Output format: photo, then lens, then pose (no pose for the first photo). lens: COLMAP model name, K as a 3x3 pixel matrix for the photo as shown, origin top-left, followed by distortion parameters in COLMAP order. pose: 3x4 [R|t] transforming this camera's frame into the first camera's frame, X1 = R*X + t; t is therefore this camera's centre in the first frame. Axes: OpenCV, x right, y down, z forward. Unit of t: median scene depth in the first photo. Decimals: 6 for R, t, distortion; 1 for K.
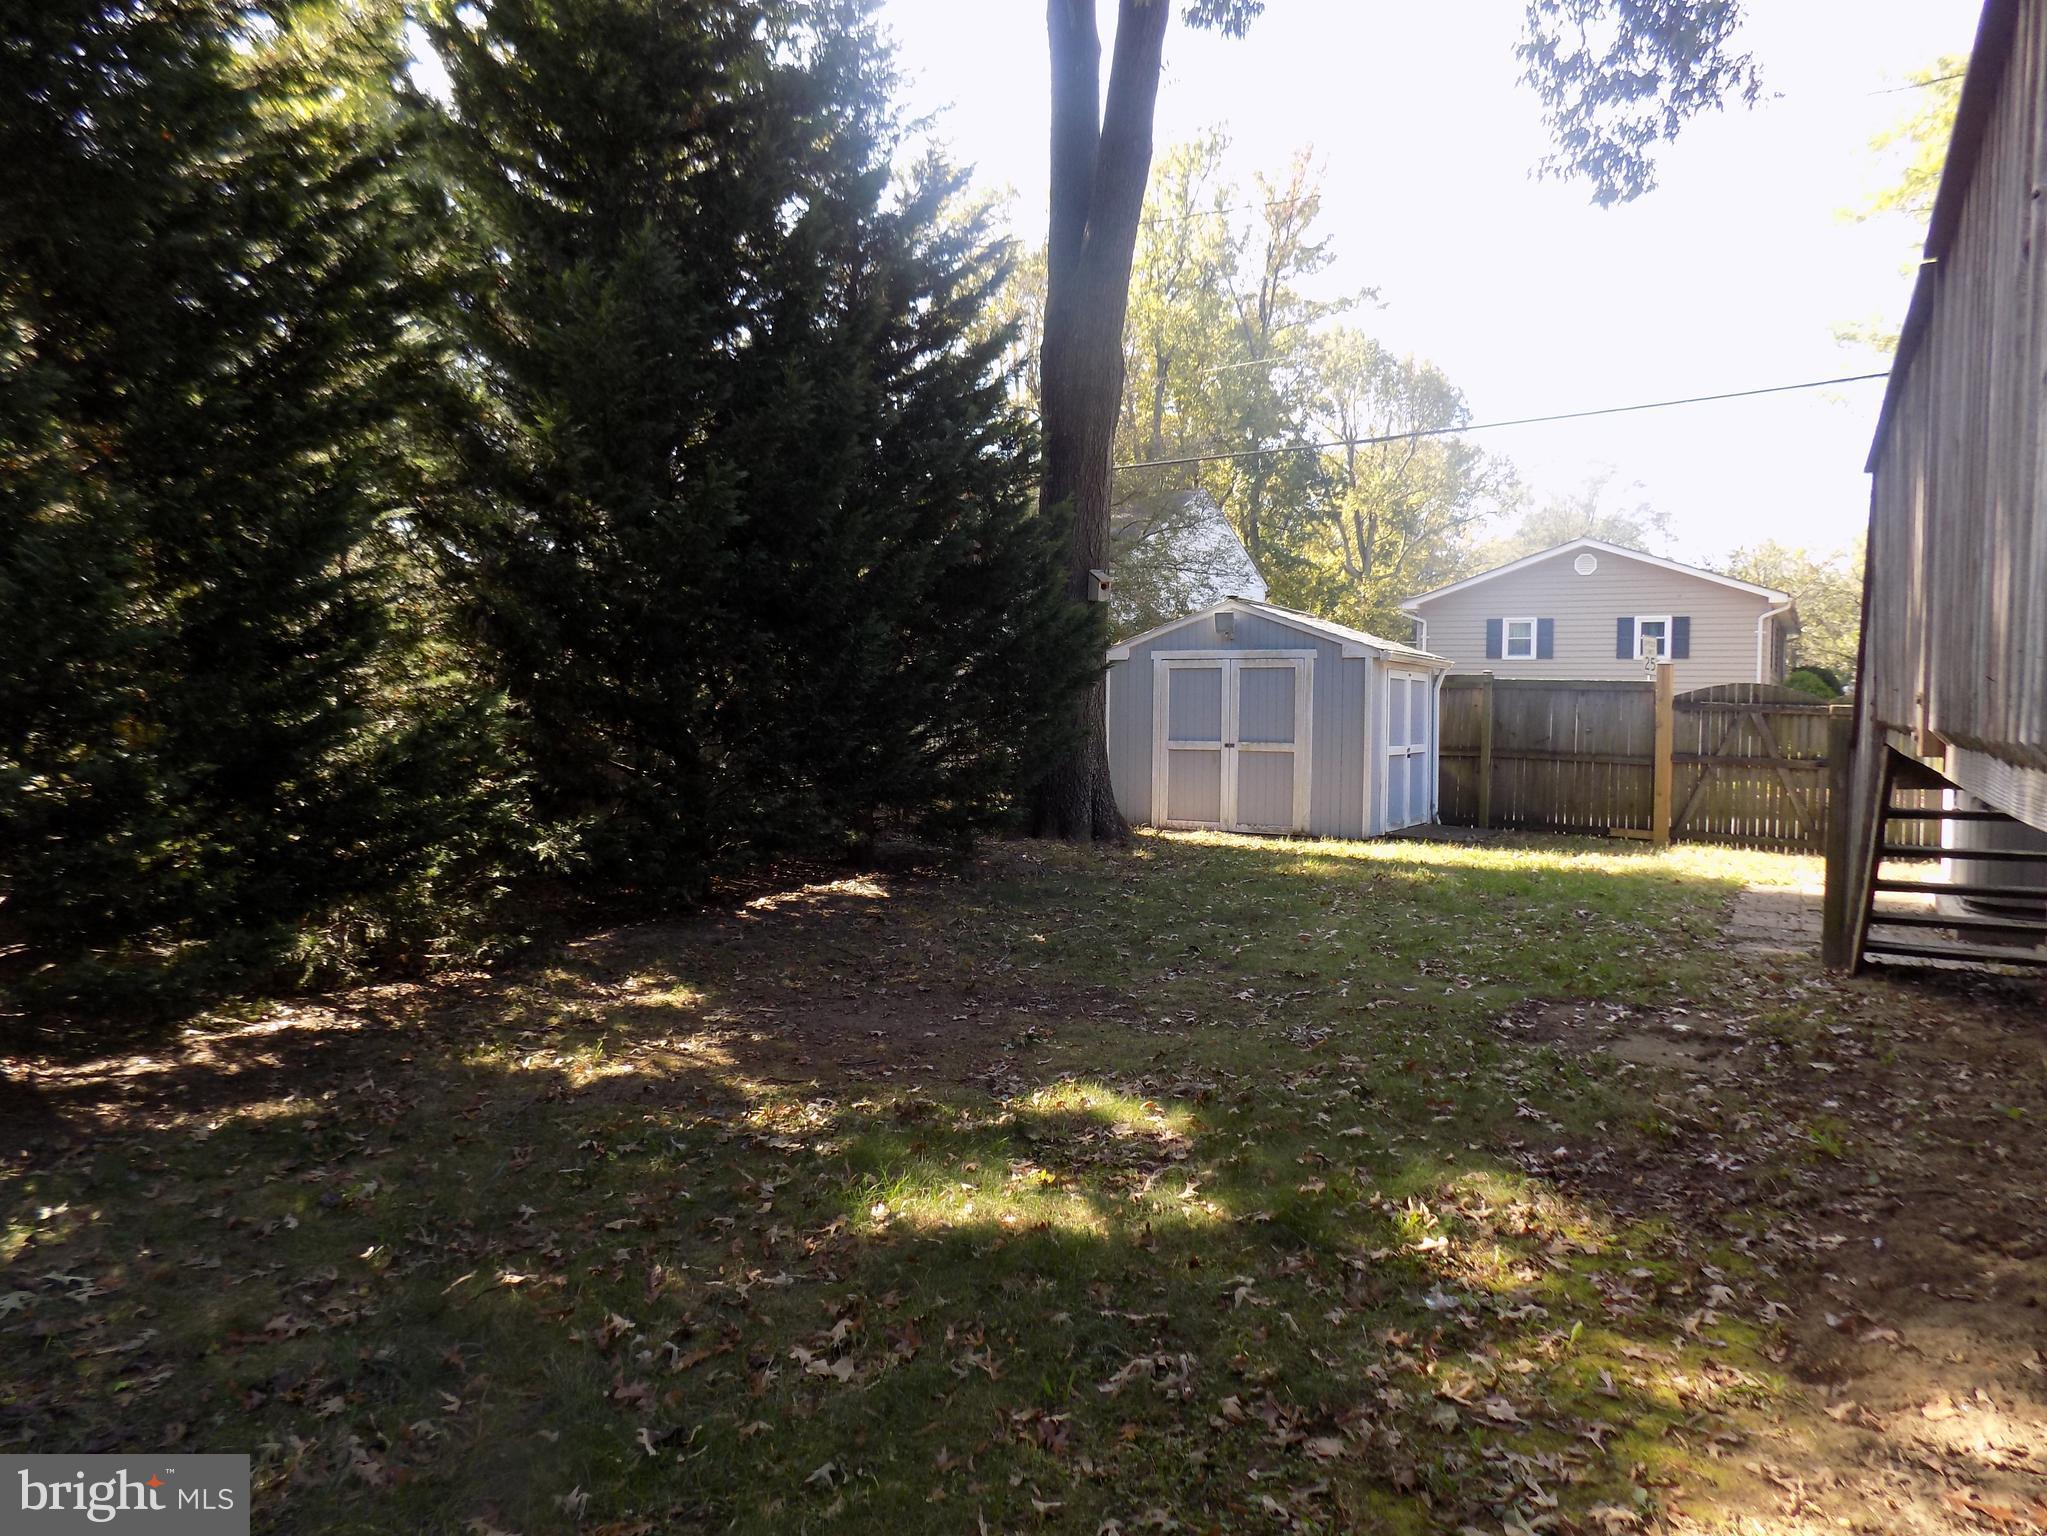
lens RADIAL K [[1334.3, 0, 1018.6], [0, 1334.3, 731.7], [0, 0, 1]] dist [-0.061005, 0.001442]
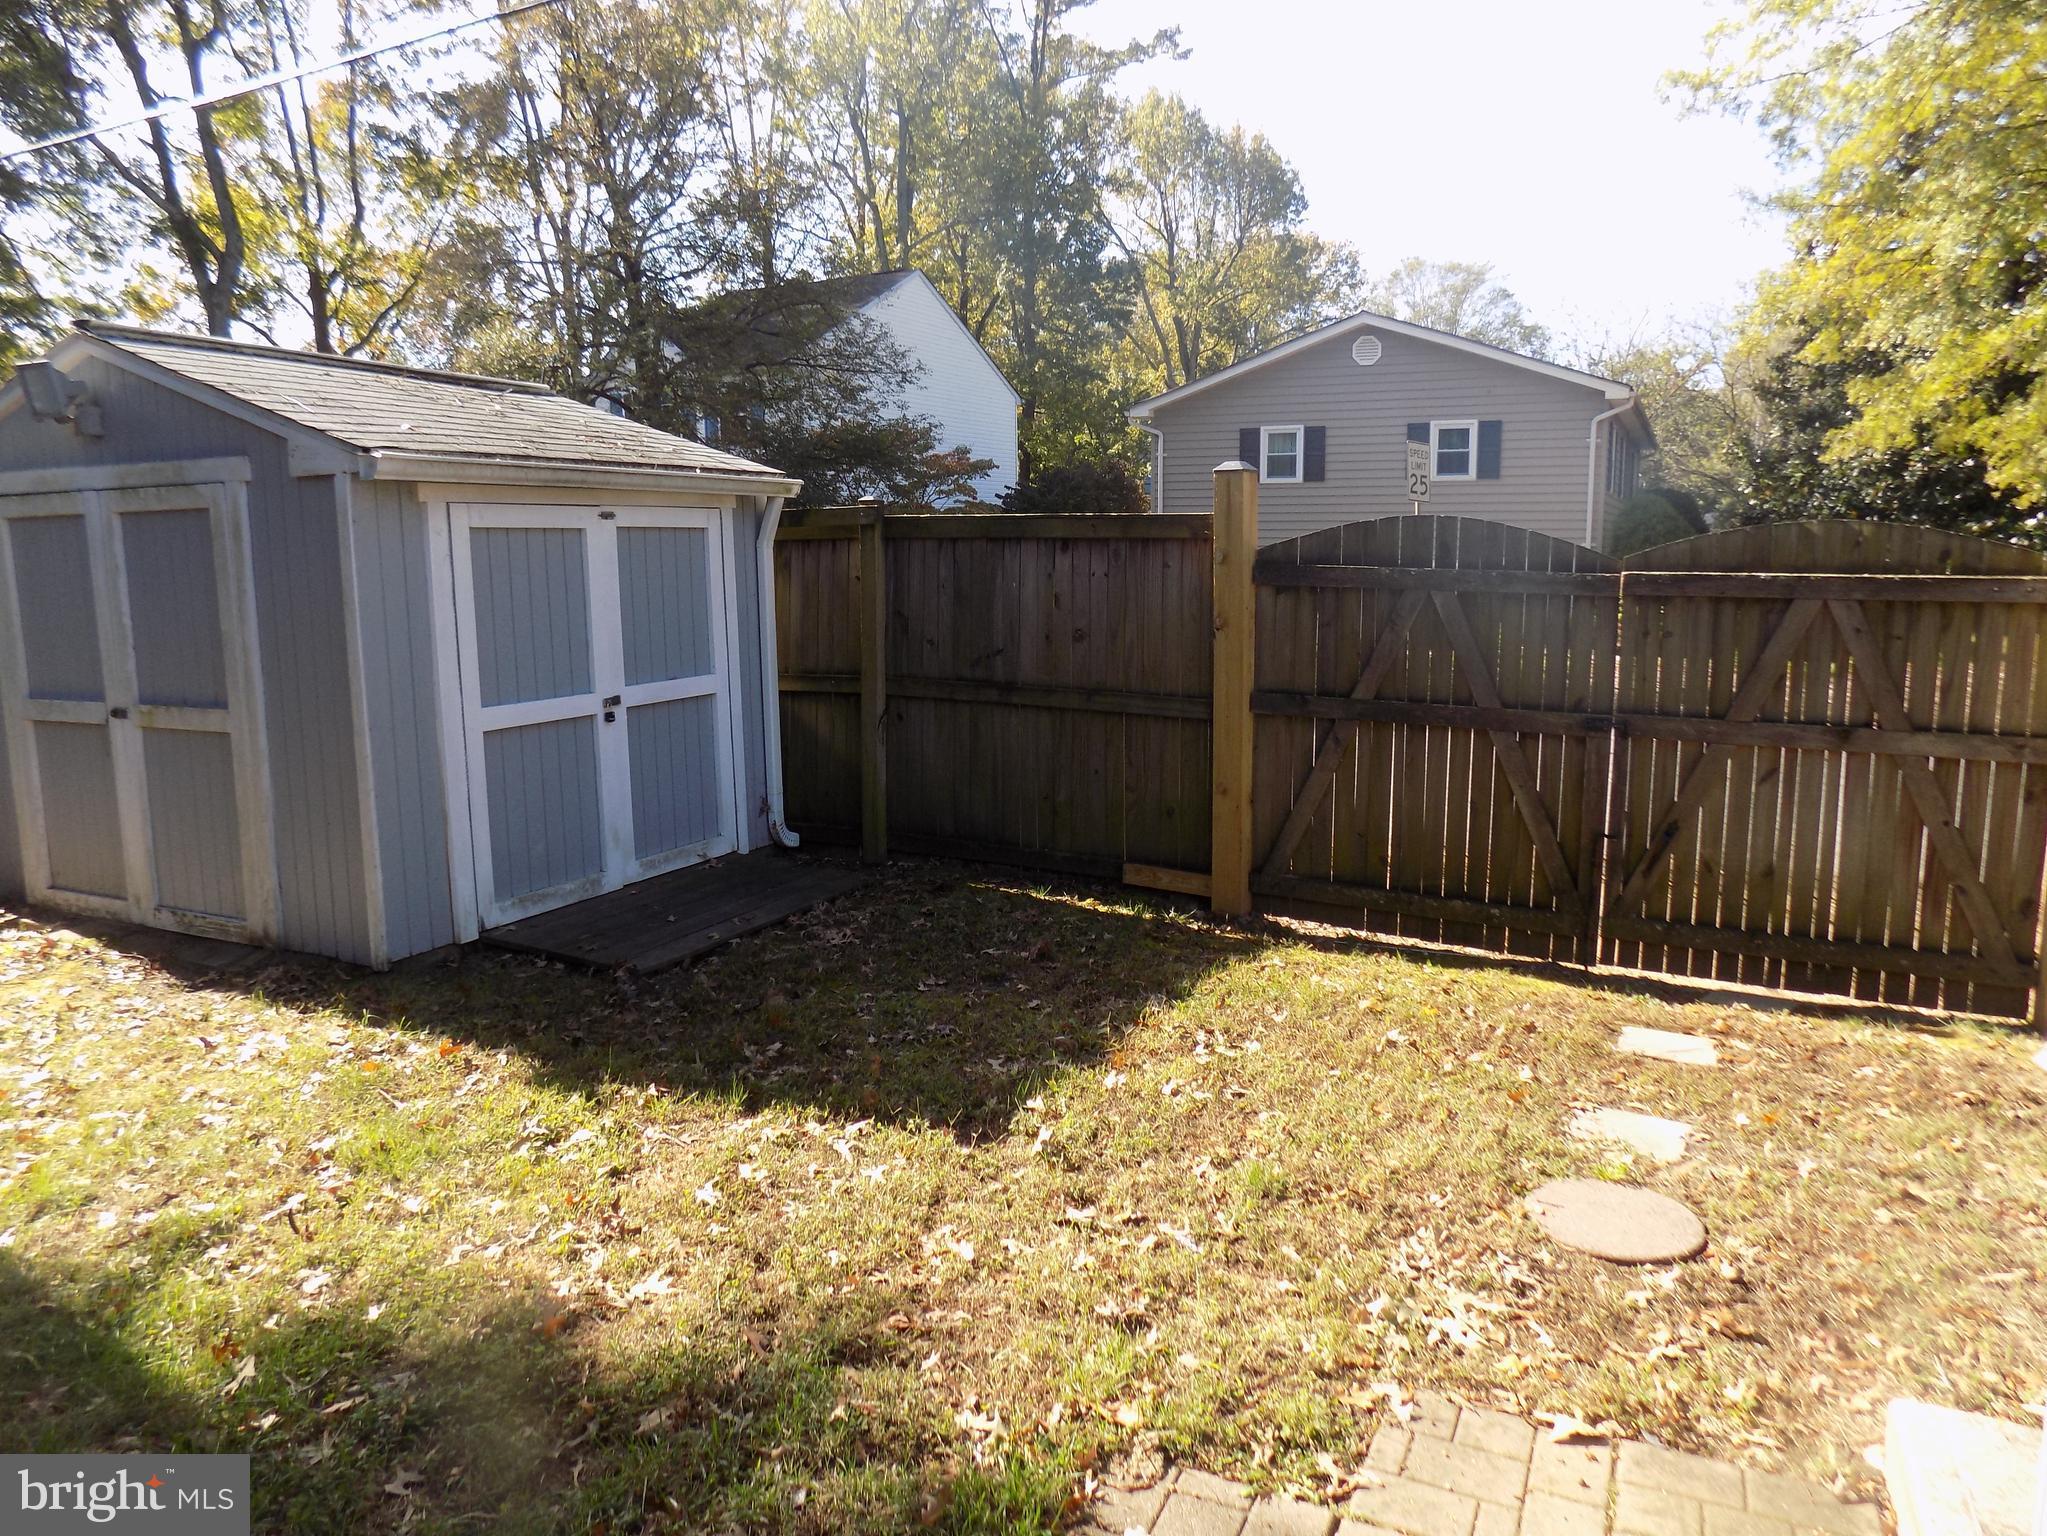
lens RADIAL K [[1372.8, 0, 1030.2], [0, 1372.8, 756.5], [0, 0, 1]] dist [-0.094981, 0.097579]
pose [[0.994532, -0.039843, 0.096533, 0.157052], [0.026582, 0.990495, 0.134957, -0.009414], [-0.100992, -0.131653, 0.986138, 0.235971]]
